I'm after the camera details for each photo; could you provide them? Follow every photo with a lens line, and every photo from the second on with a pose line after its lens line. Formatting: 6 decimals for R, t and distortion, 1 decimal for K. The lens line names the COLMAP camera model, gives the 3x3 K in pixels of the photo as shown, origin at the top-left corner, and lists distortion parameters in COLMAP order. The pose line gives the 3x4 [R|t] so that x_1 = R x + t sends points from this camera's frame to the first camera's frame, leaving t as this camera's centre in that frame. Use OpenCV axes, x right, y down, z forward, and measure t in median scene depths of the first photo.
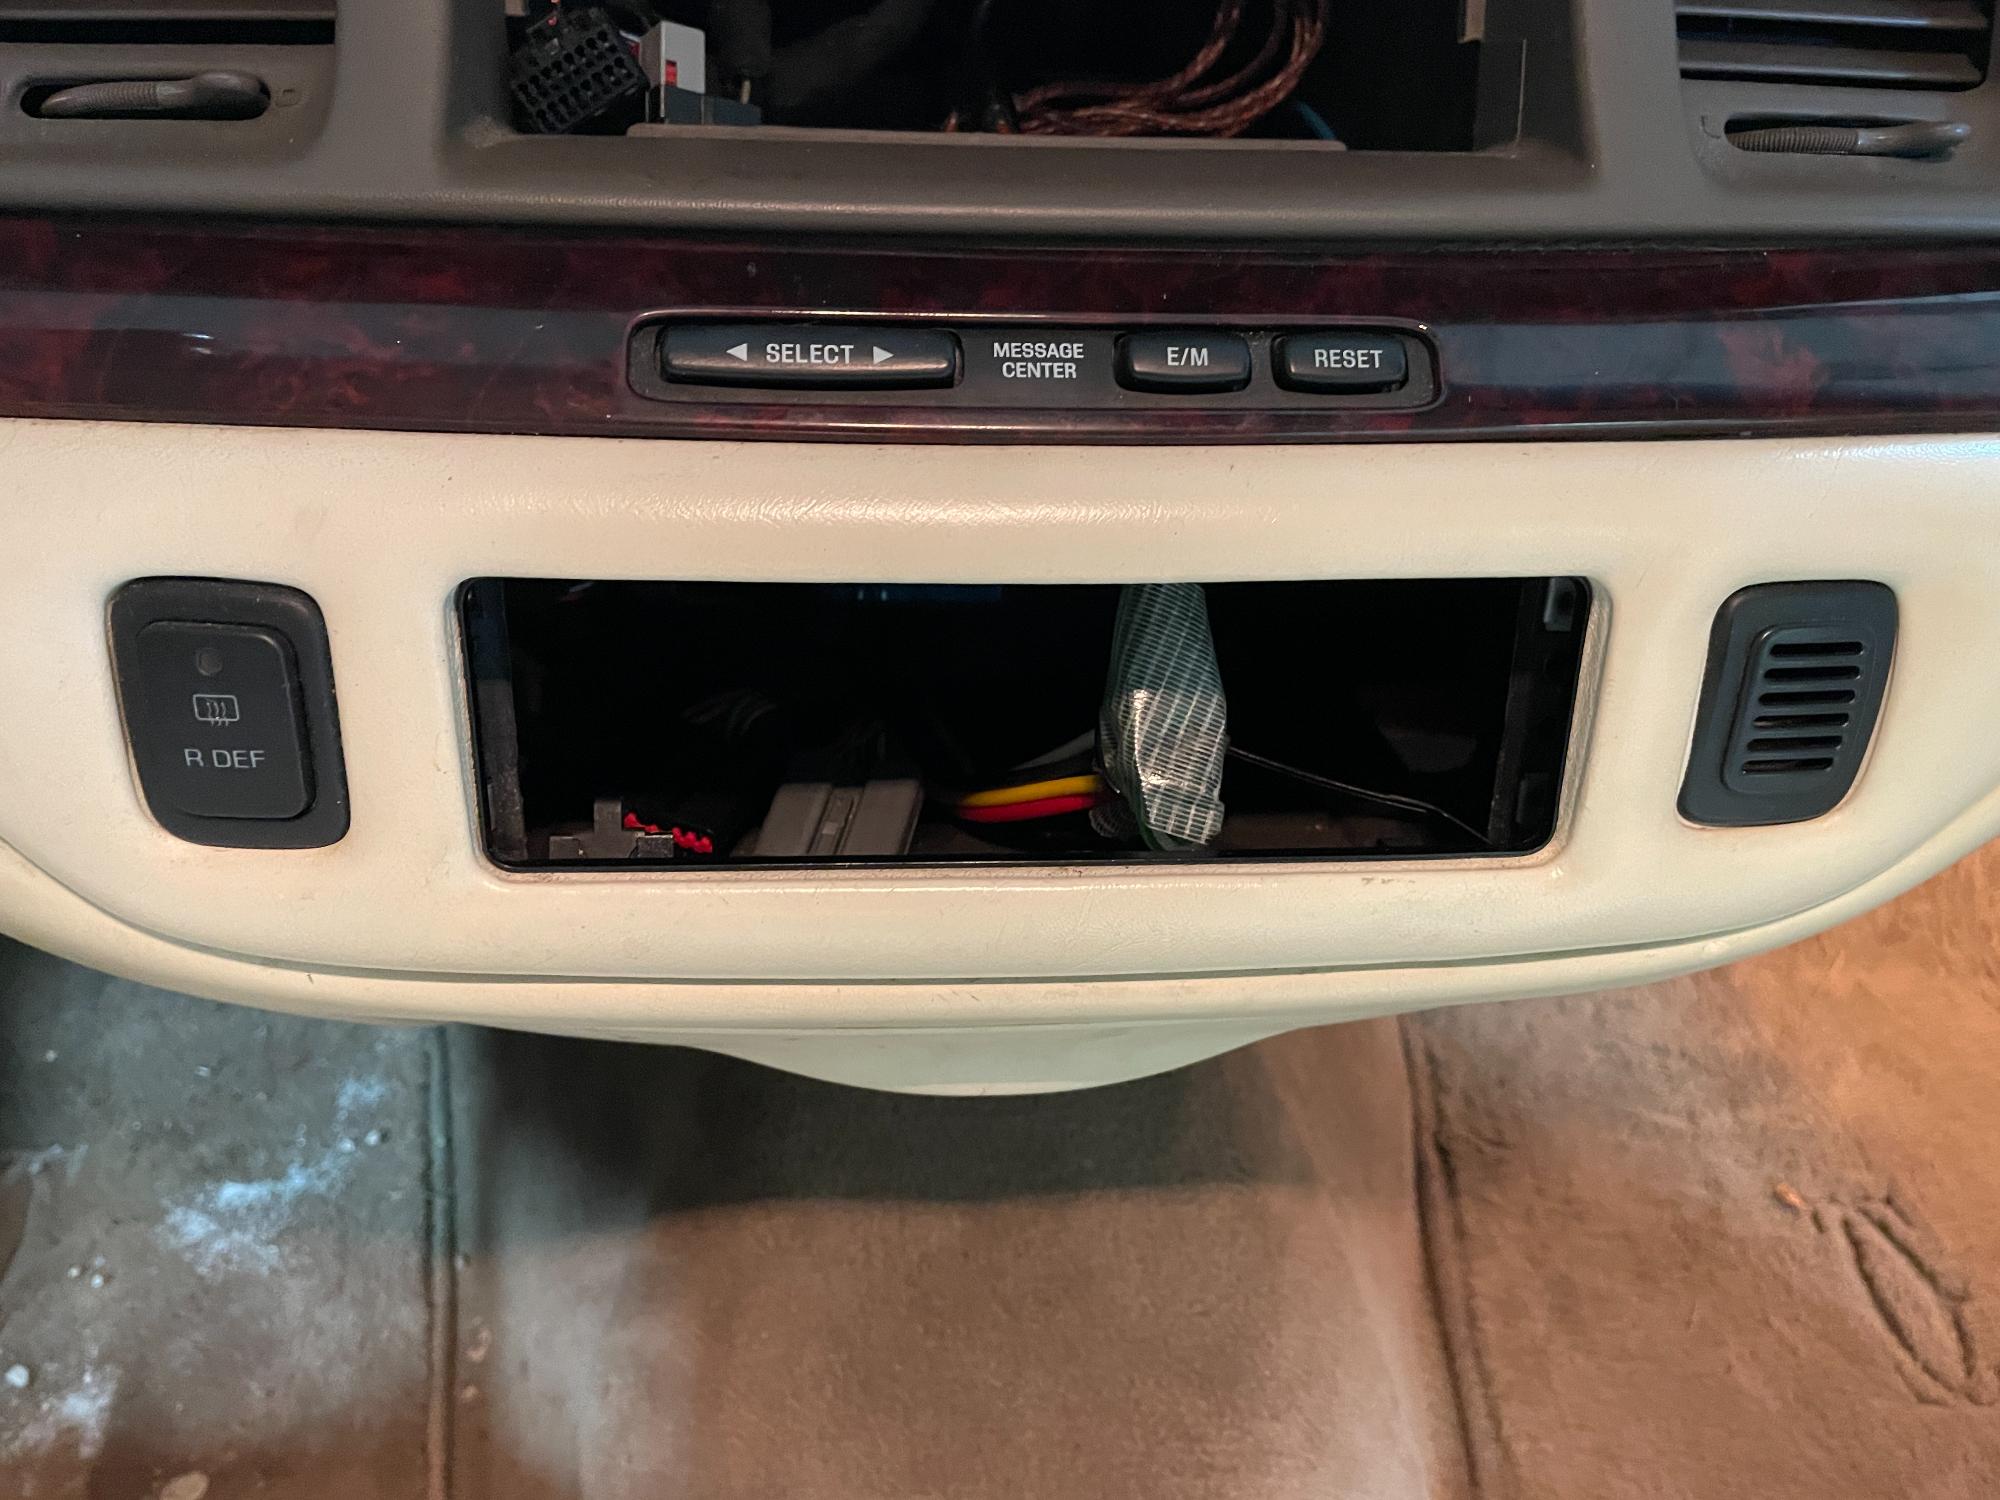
lens RADIAL K [[1509.5, 0, 967.9], [0, 1509.5, 736.8], [0, 0, 1]] dist [0.082877, -0.108526]
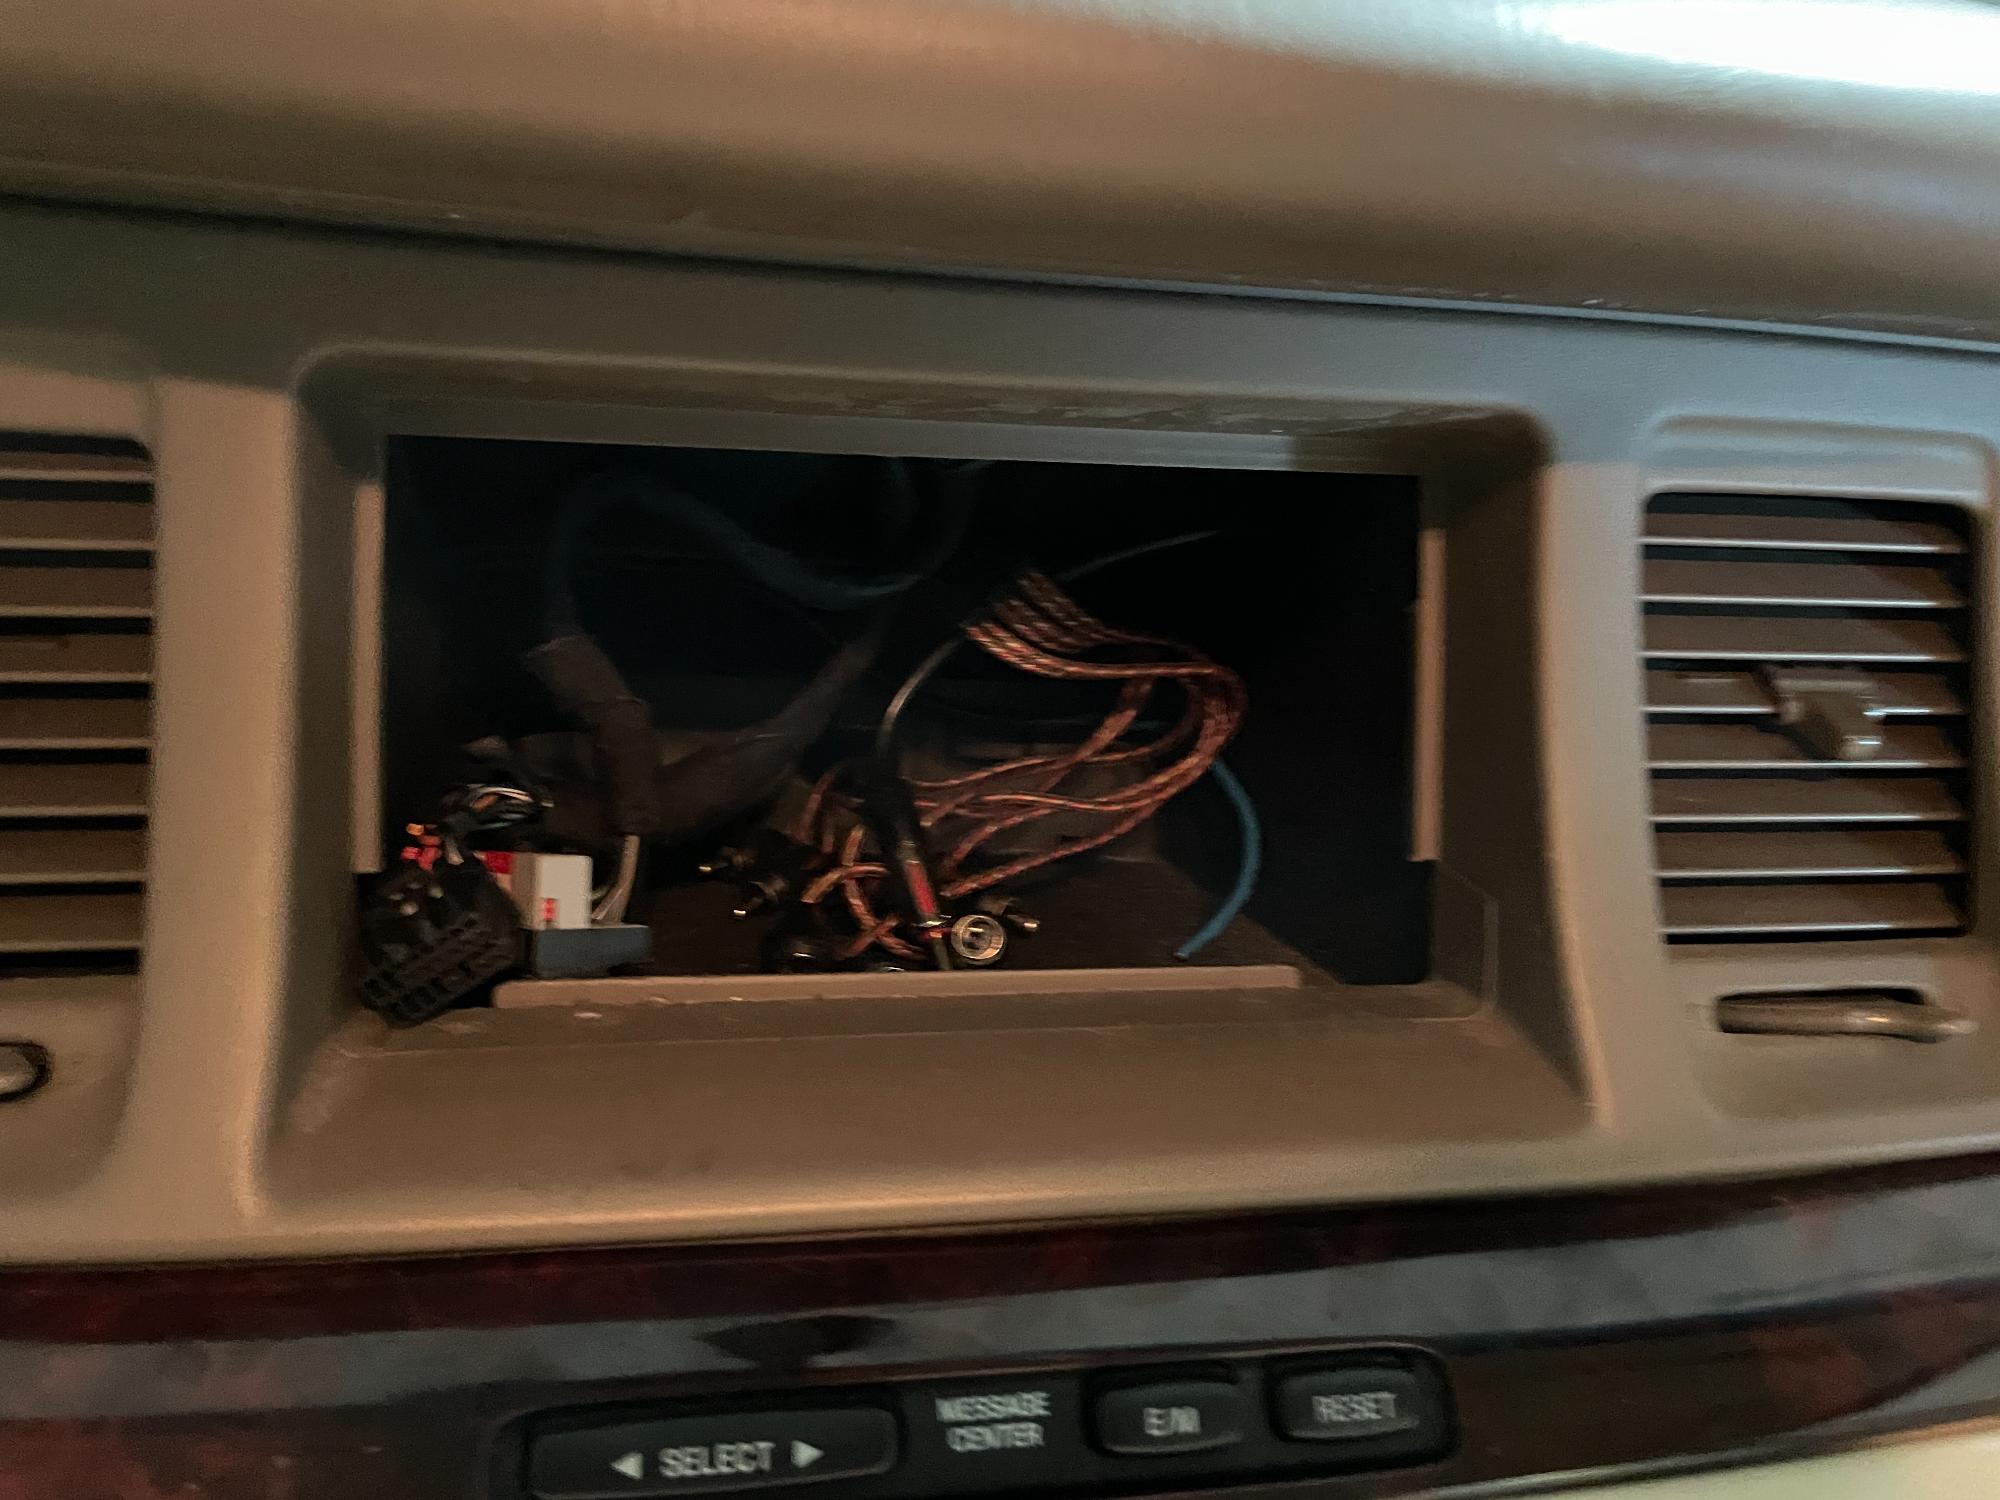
lens RADIAL K [[1509.5, 0, 957.4], [0, 1509.5, 747.3], [0, 0, 1]] dist [0.082877, -0.108526]
pose [[0.995405, 0.004231, 0.095657, -0.034398], [0.008037, 0.991805, -0.127509, -0.316767], [-0.095413, 0.127692, 0.987214, 0.080254]]
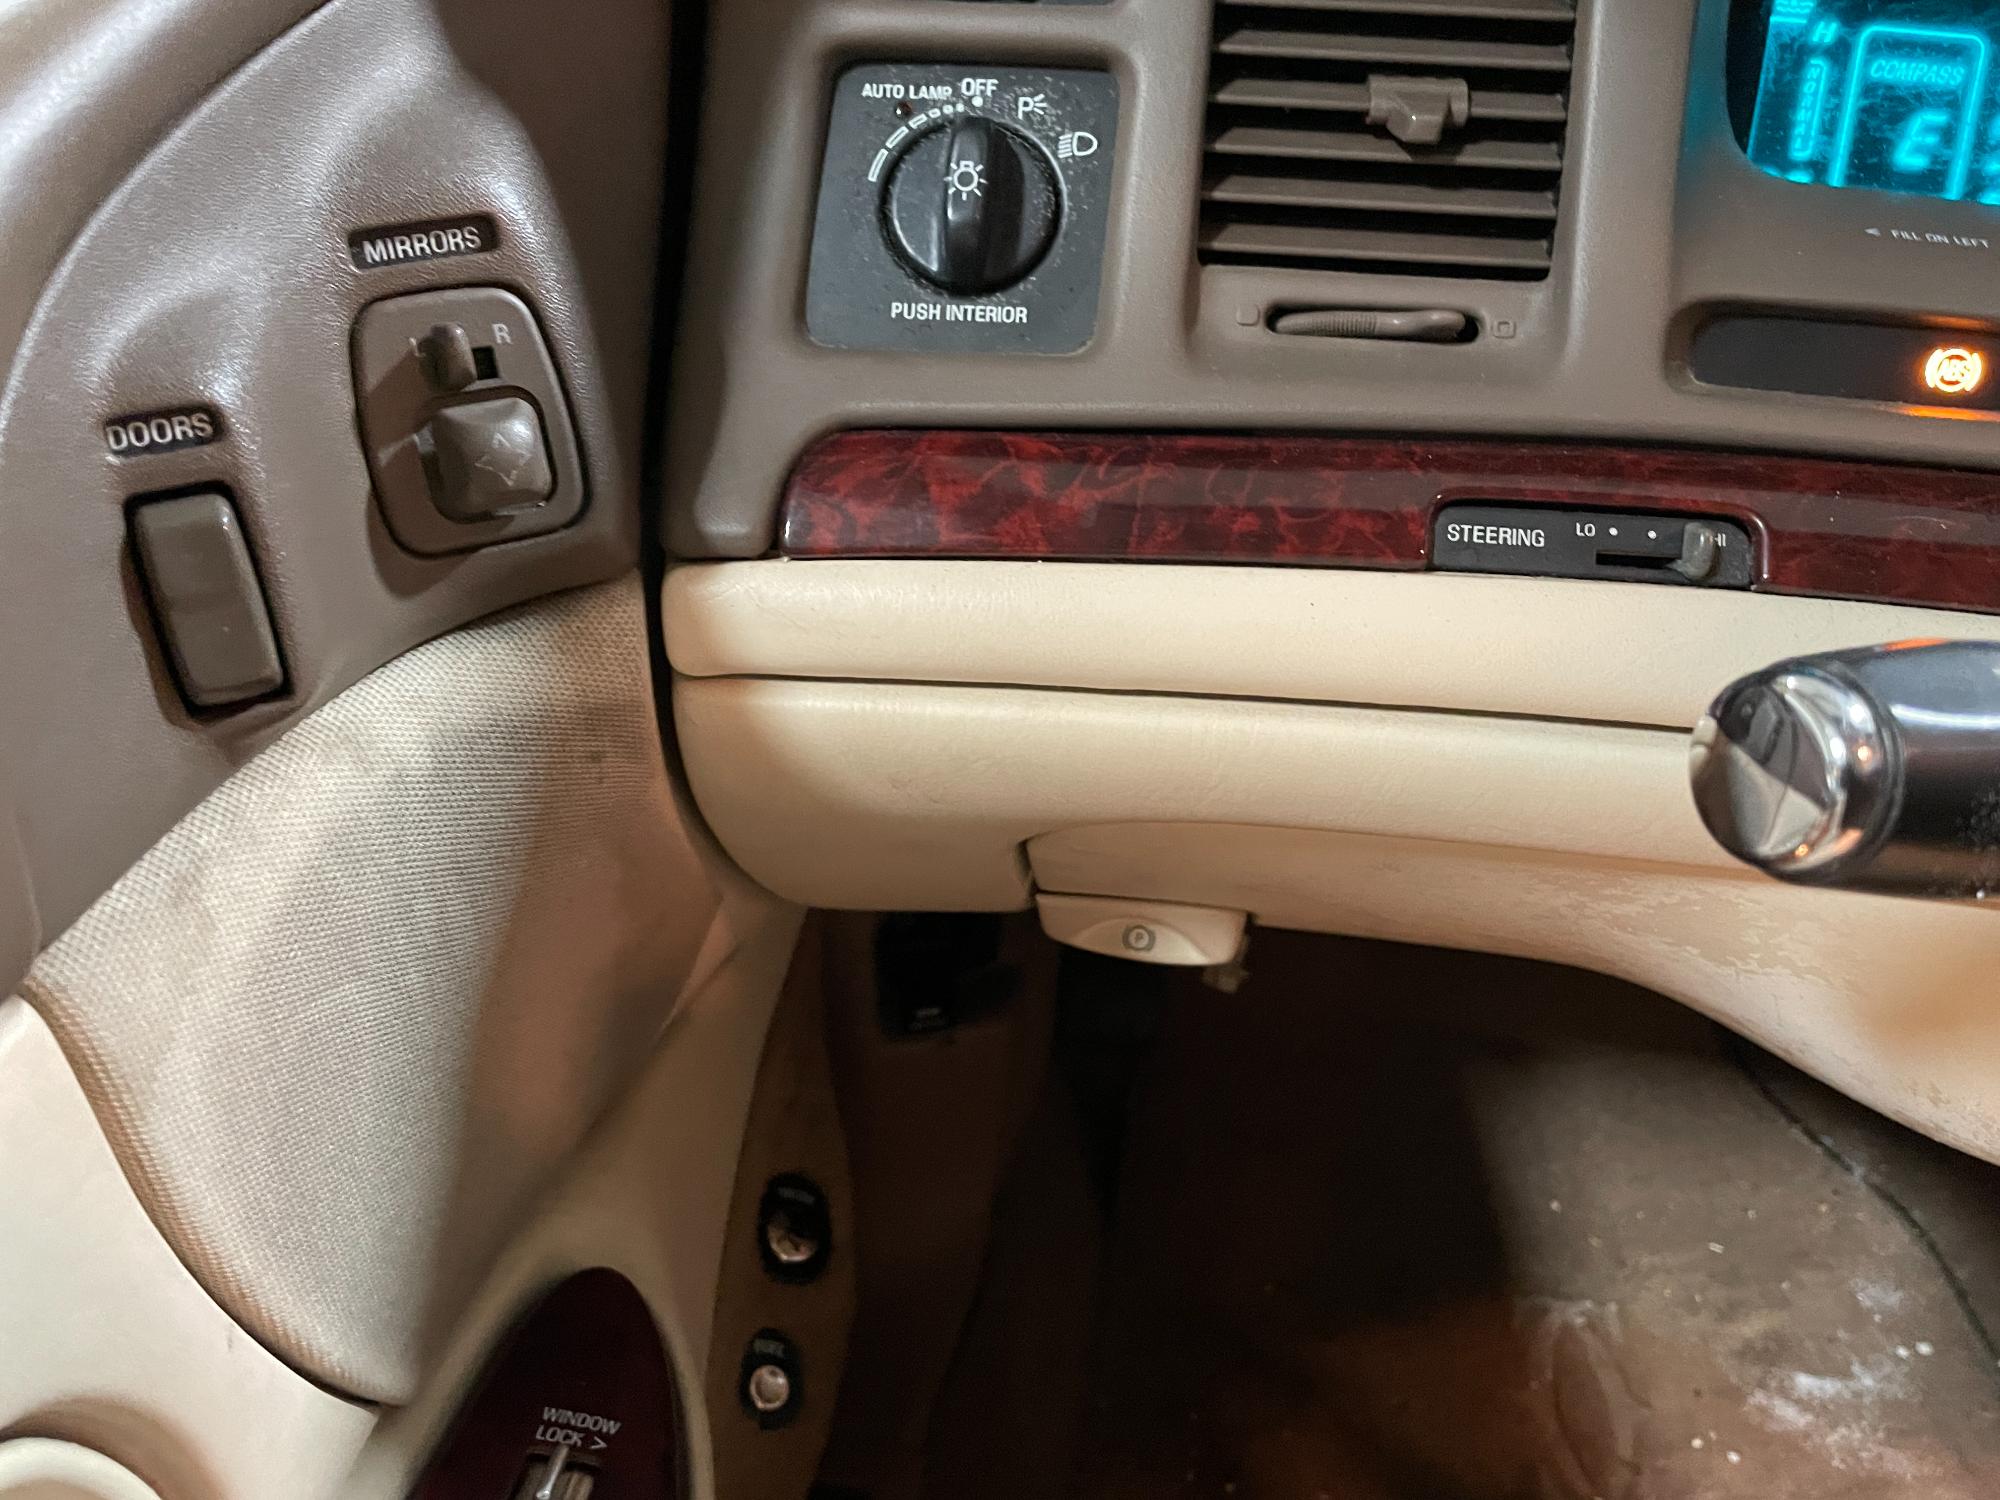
lens RADIAL K [[1509.5, 0, 1003.8], [0, 1509.5, 724.7], [0, 0, 1]] dist [0.082877, -0.108526]
pose [[0.978609, 0.109390, -0.174235, -1.586205], [-0.123353, 0.989791, -0.071405, 0.010444], [0.164645, 0.091370, 0.982112, -0.212888]]
